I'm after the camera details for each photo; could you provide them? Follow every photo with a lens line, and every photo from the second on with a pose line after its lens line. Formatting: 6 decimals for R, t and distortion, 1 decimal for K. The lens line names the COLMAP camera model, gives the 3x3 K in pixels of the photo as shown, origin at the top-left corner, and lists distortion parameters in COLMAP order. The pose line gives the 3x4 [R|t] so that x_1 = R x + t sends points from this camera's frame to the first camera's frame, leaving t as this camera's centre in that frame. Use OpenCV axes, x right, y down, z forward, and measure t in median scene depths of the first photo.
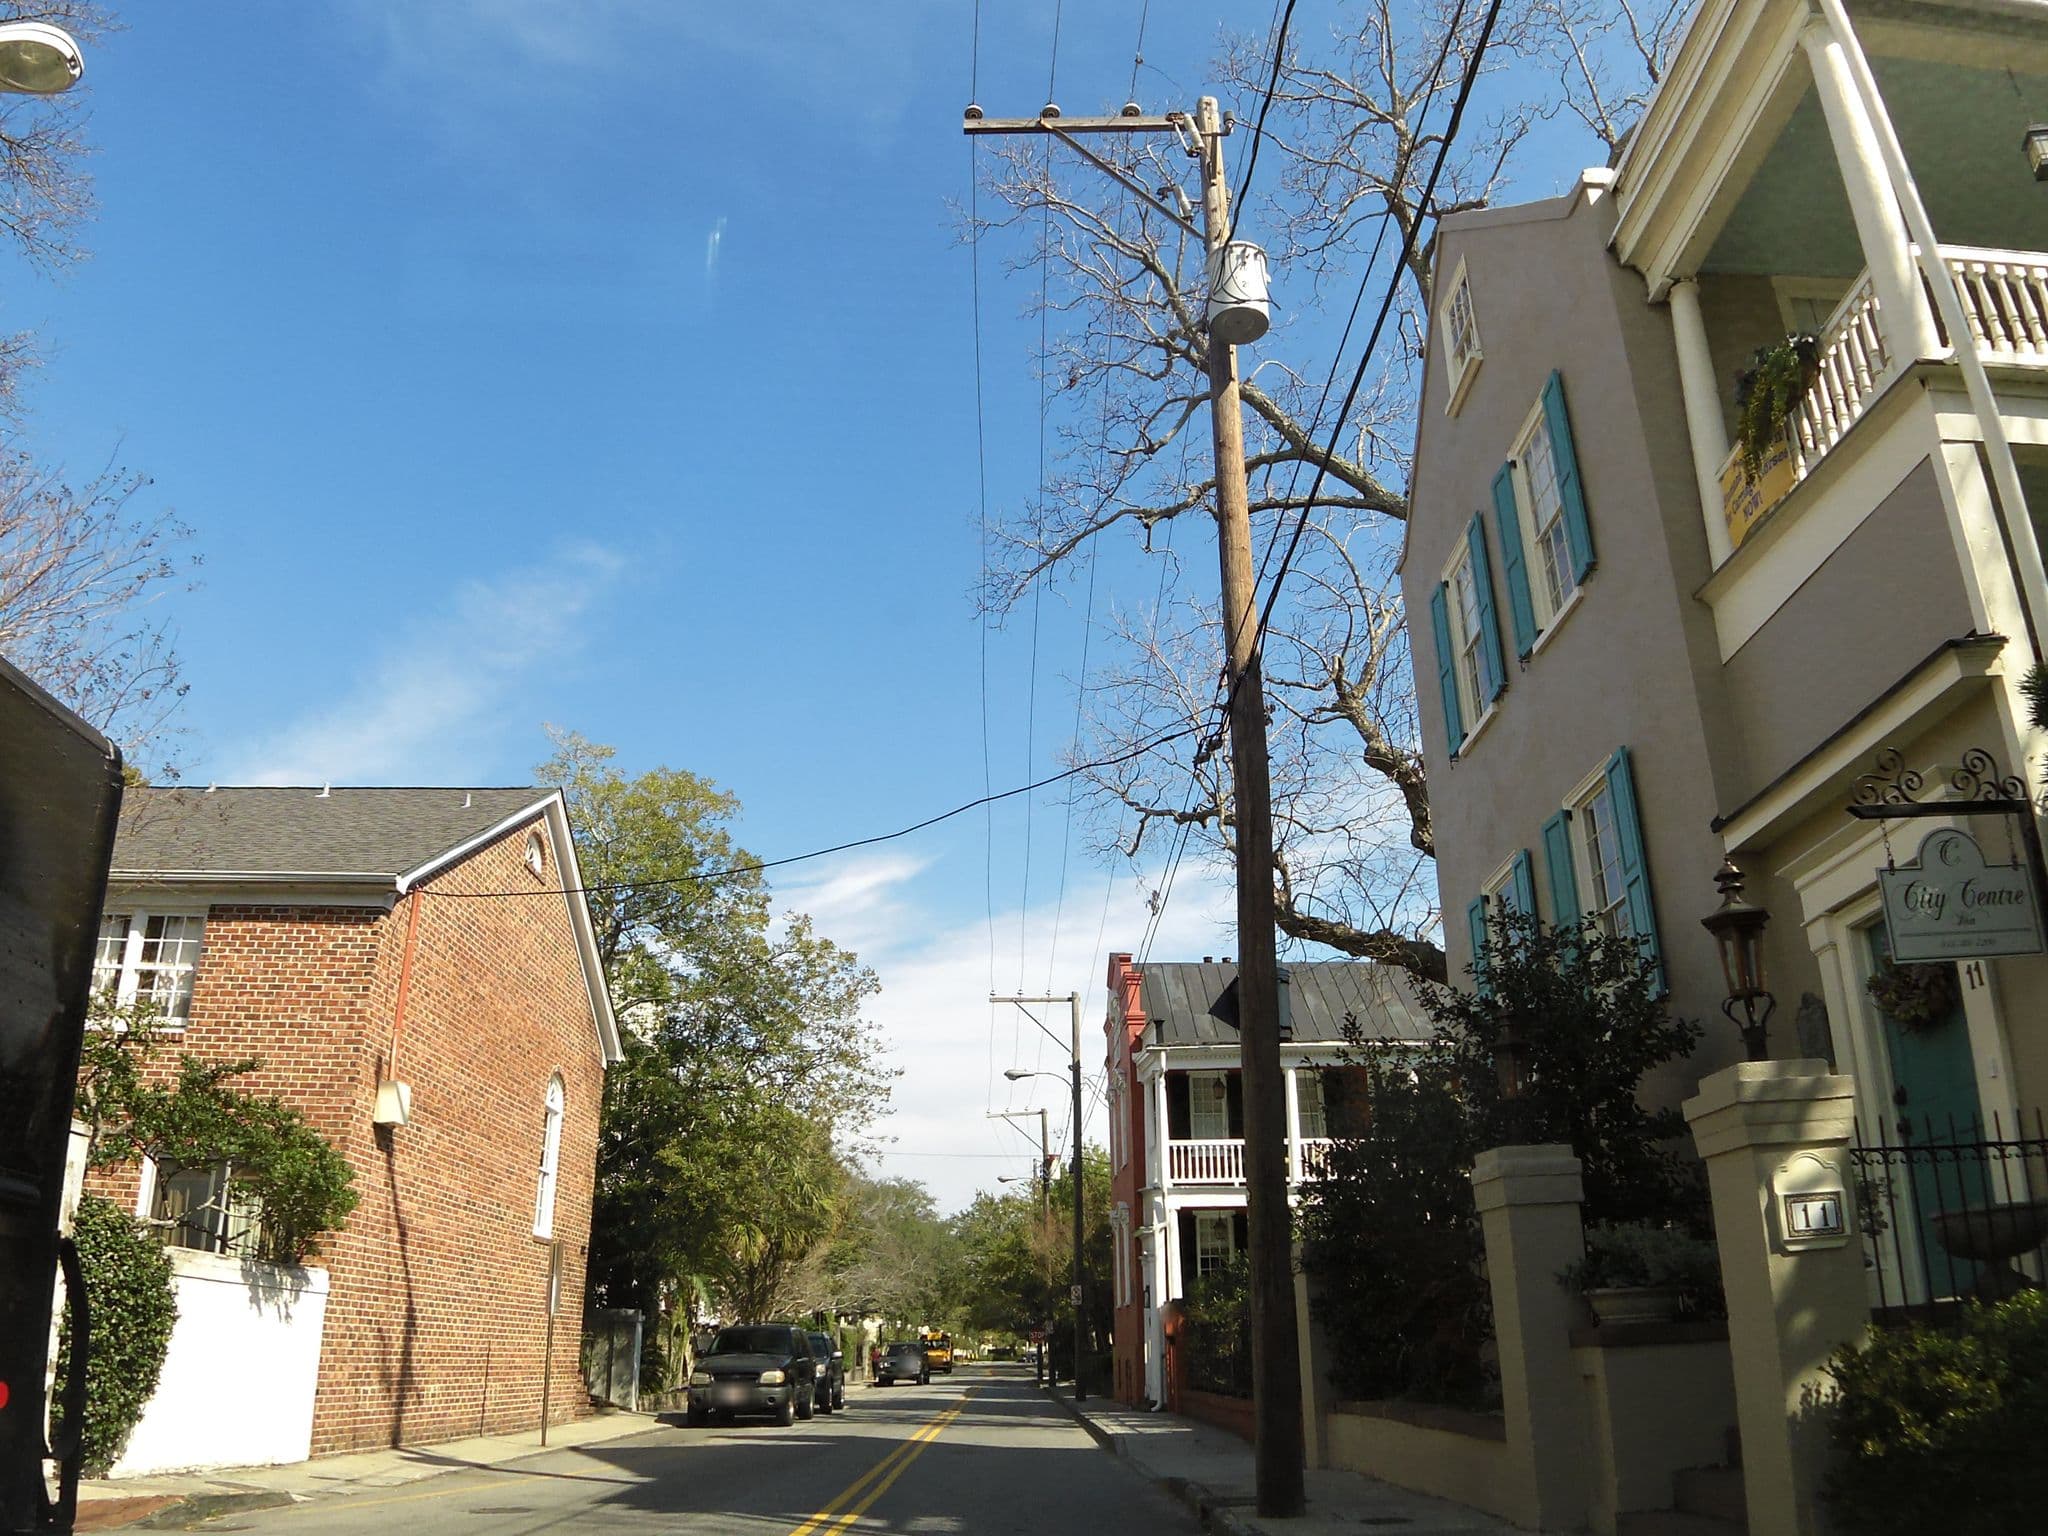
lens RADIAL K [[1514.1, 0, 1024.0], [0, 1514.1, 768.0], [0, 0, 1]] dist [-0.121367, -0.006476]
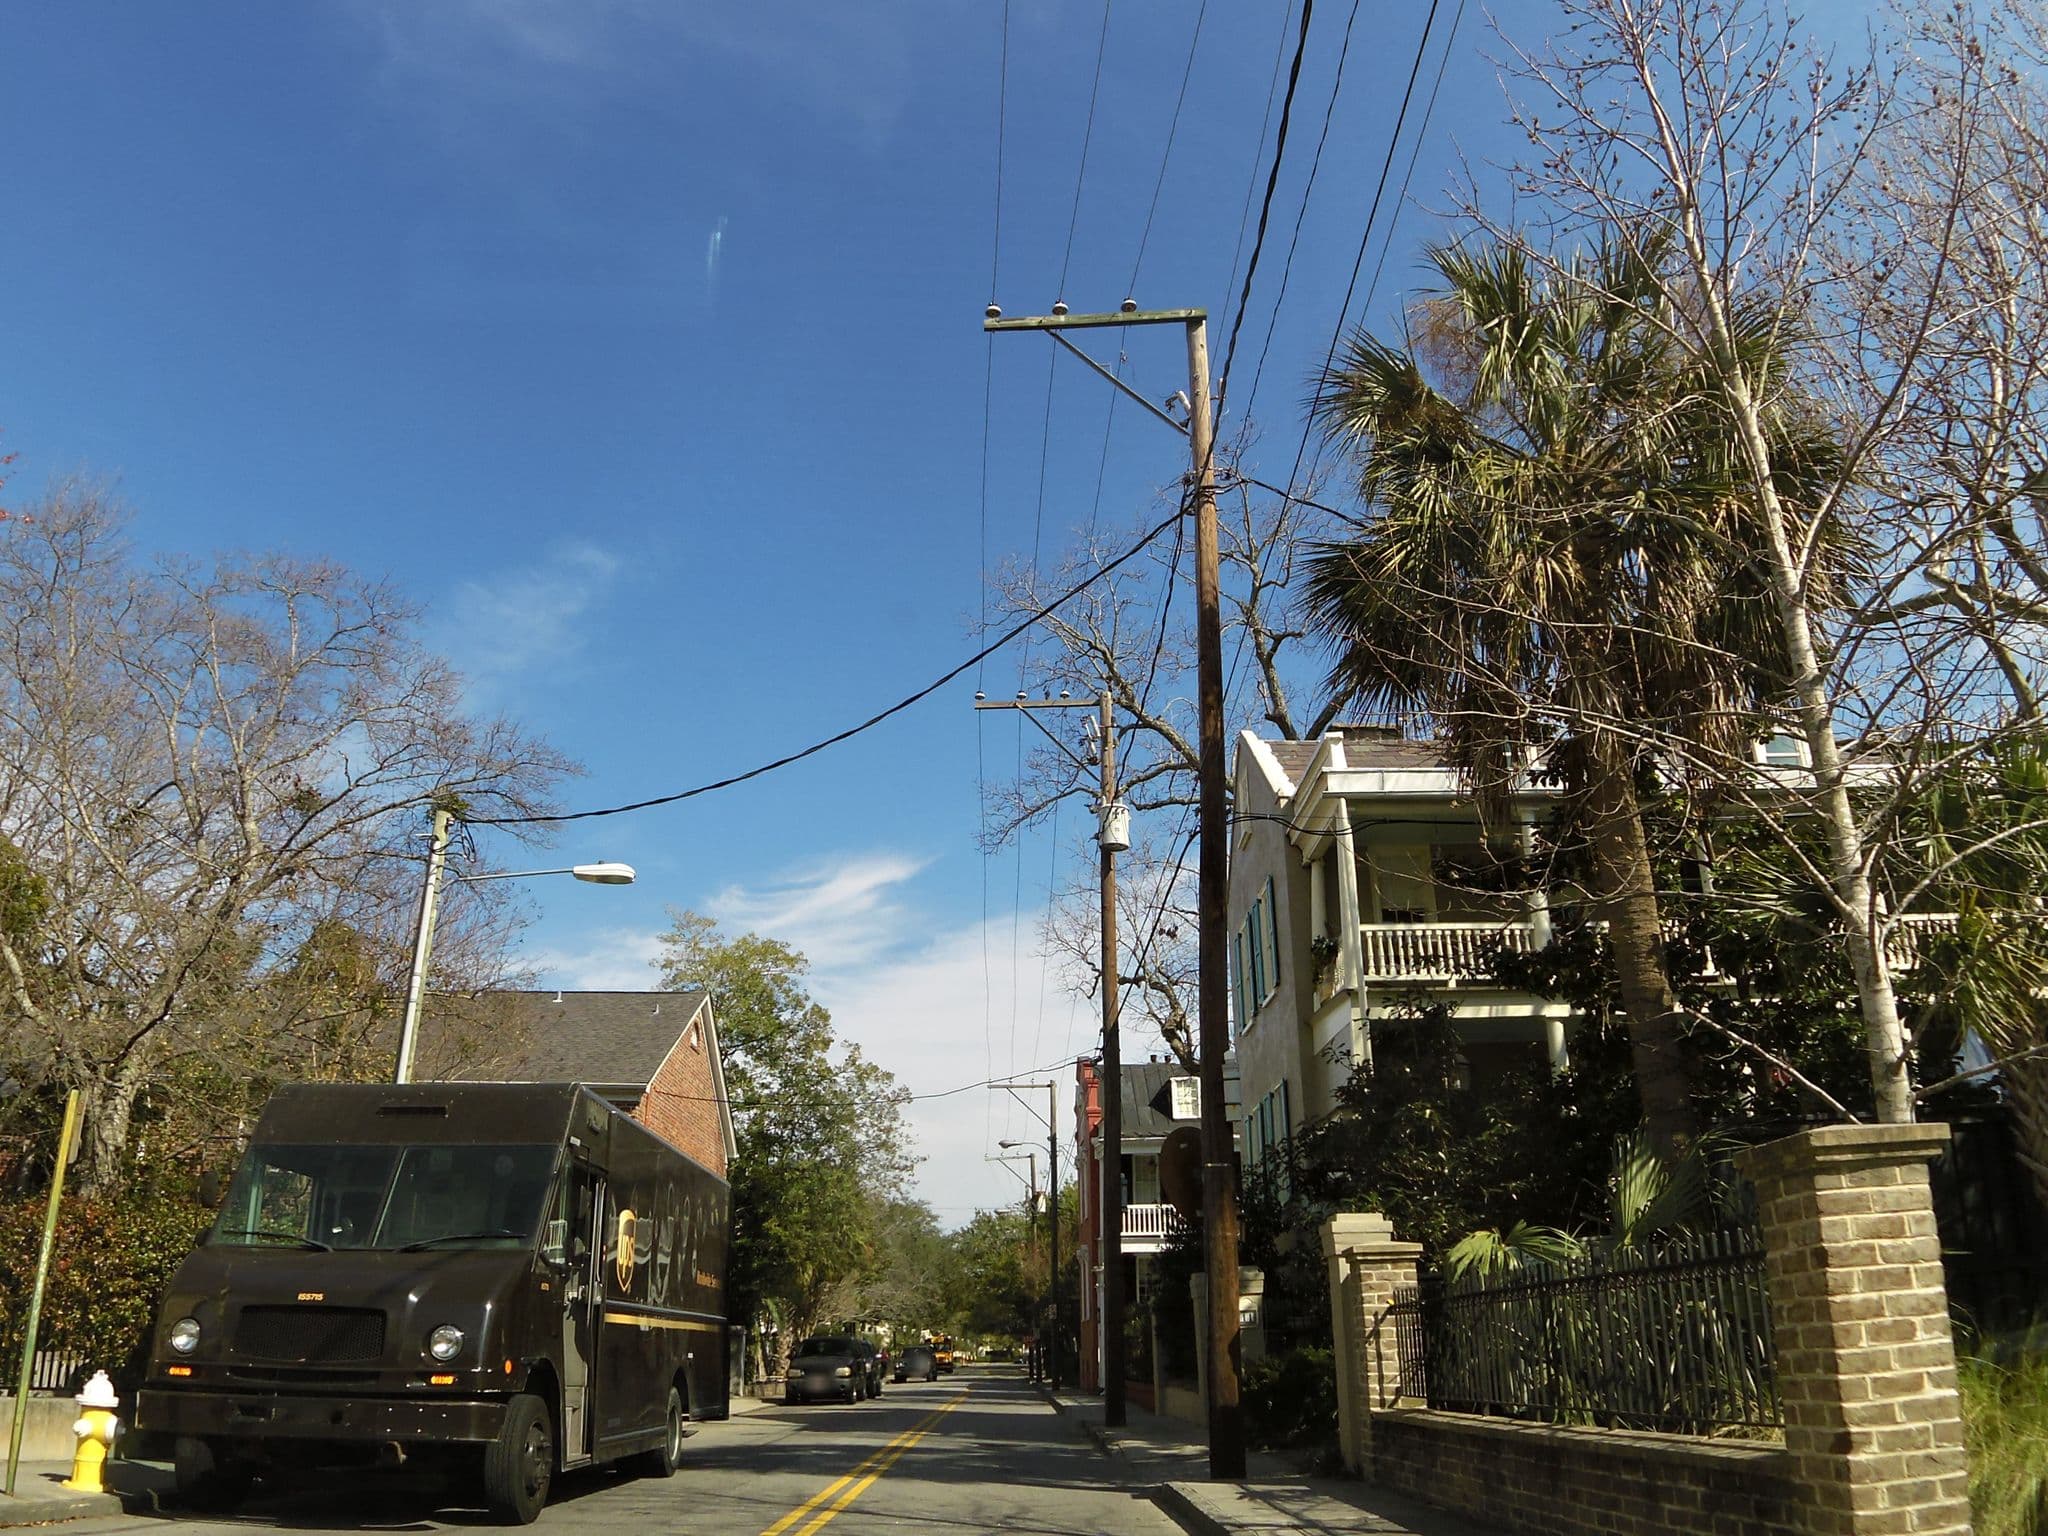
lens RADIAL K [[1514.1, 0, 1024.0], [0, 1514.1, 768.0], [0, 0, 1]] dist [-0.121367, -0.006476]
pose [[0.999998, -0.000551, 0.001927, 0.006839], [0.000553, 0.999999, -0.001016, -0.127862], [-0.001926, 0.001017, 0.999998, -0.324428]]
